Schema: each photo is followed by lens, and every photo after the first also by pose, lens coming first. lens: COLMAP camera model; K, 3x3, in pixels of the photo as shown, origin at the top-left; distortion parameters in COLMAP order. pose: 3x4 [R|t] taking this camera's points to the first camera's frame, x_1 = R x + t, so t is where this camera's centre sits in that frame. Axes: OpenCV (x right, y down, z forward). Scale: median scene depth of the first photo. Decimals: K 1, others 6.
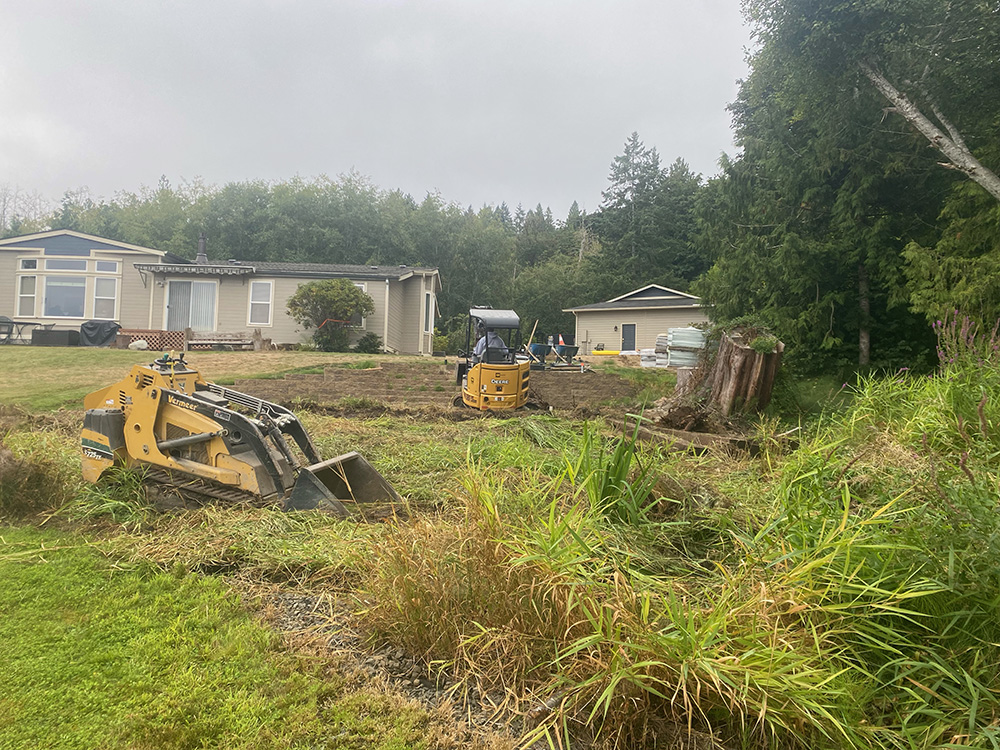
lens RADIAL K [[761.2, 0, 498.0], [0, 761.2, 376.4], [0, 0, 1]] dist [0.007550, -0.024736]
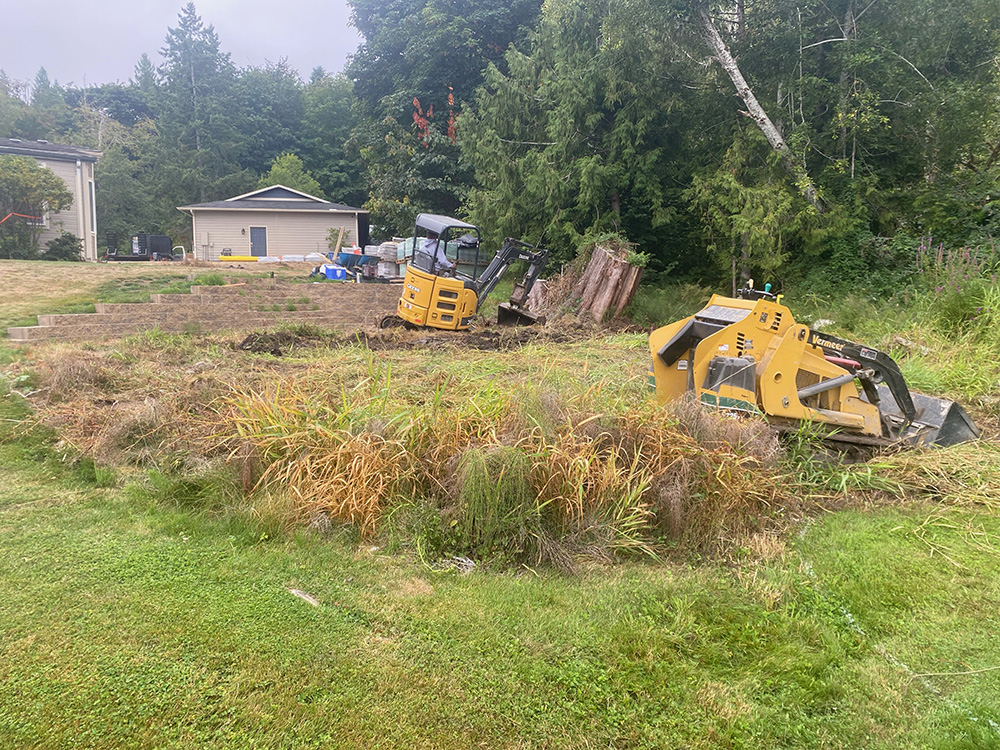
lens RADIAL K [[761.2, 0, 505.6], [0, 761.2, 377.5], [0, 0, 1]] dist [0.007550, -0.024736]
pose [[0.785774, -0.088720, 0.612118, -0.286025], [0.009910, 0.991338, 0.130962, -0.009901], [-0.618435, -0.096841, 0.779846, 0.129731]]
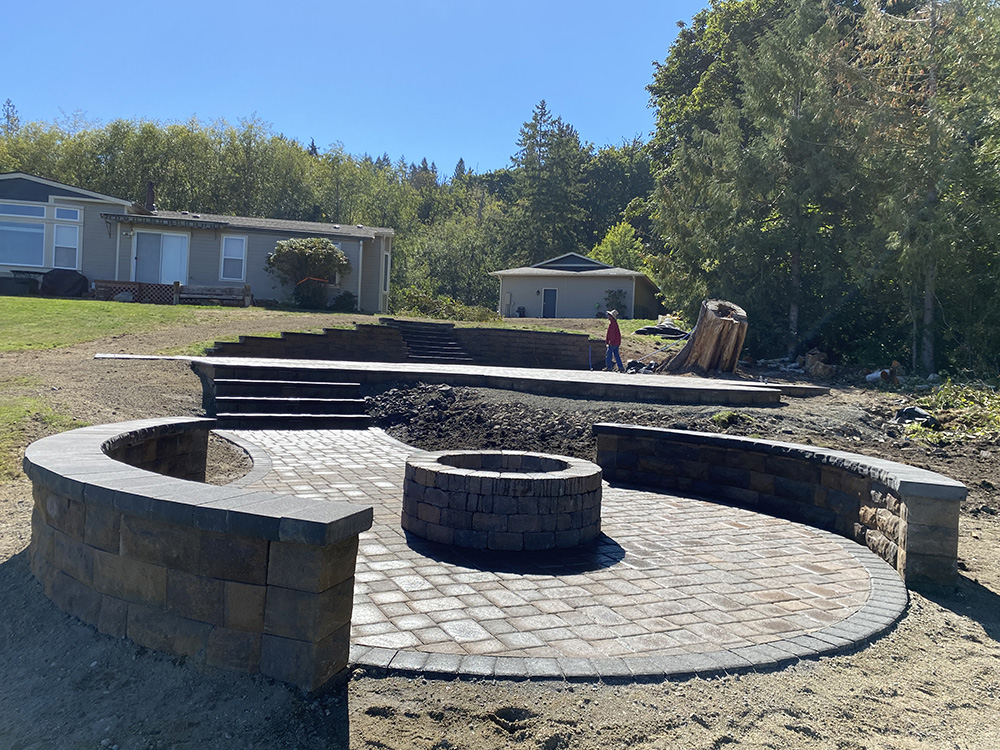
lens RADIAL K [[761.2, 0, 509.2], [0, 761.2, 375.9], [0, 0, 1]] dist [0.007550, -0.024736]
pose [[0.982825, 0.014374, 0.183982, -0.132149], [-0.024712, 0.998234, 0.054024, -0.003586], [-0.182880, -0.057642, 0.981444, -0.076840]]
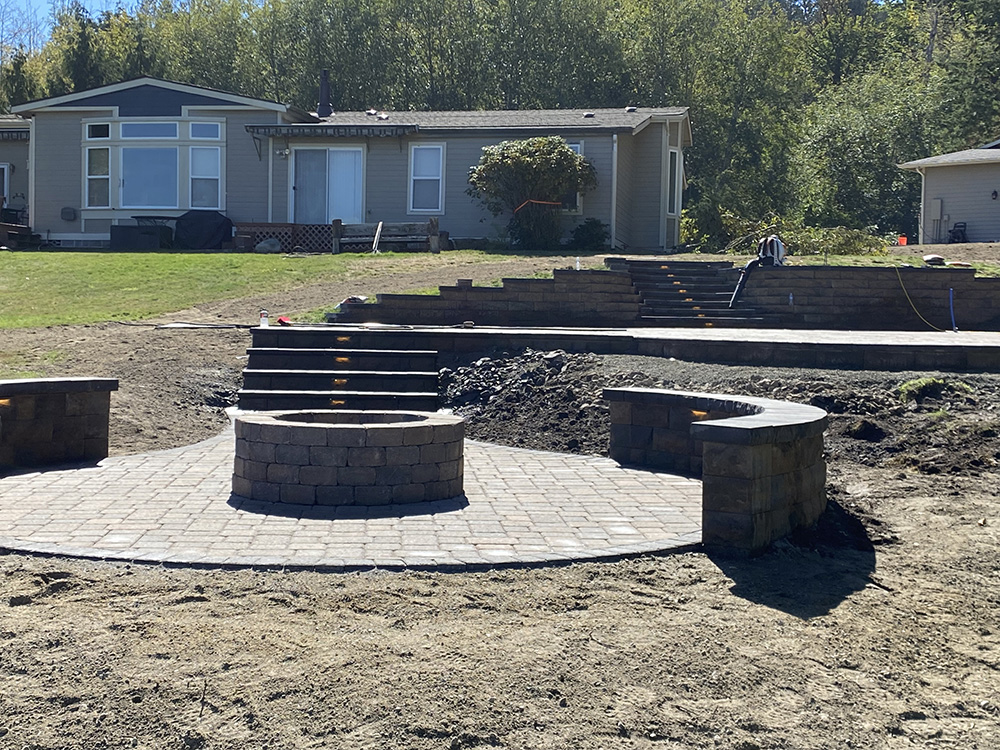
lens RADIAL K [[1360.2, 0, 497.3], [0, 1360.2, 374.0], [0, 0, 1]] dist [0.107347, 0.000000]
pose [[0.980968, -0.005317, -0.194098, -0.018678], [0.017985, 0.997816, 0.063563, -0.000096], [0.193336, -0.065845, 0.978921, -0.169045]]
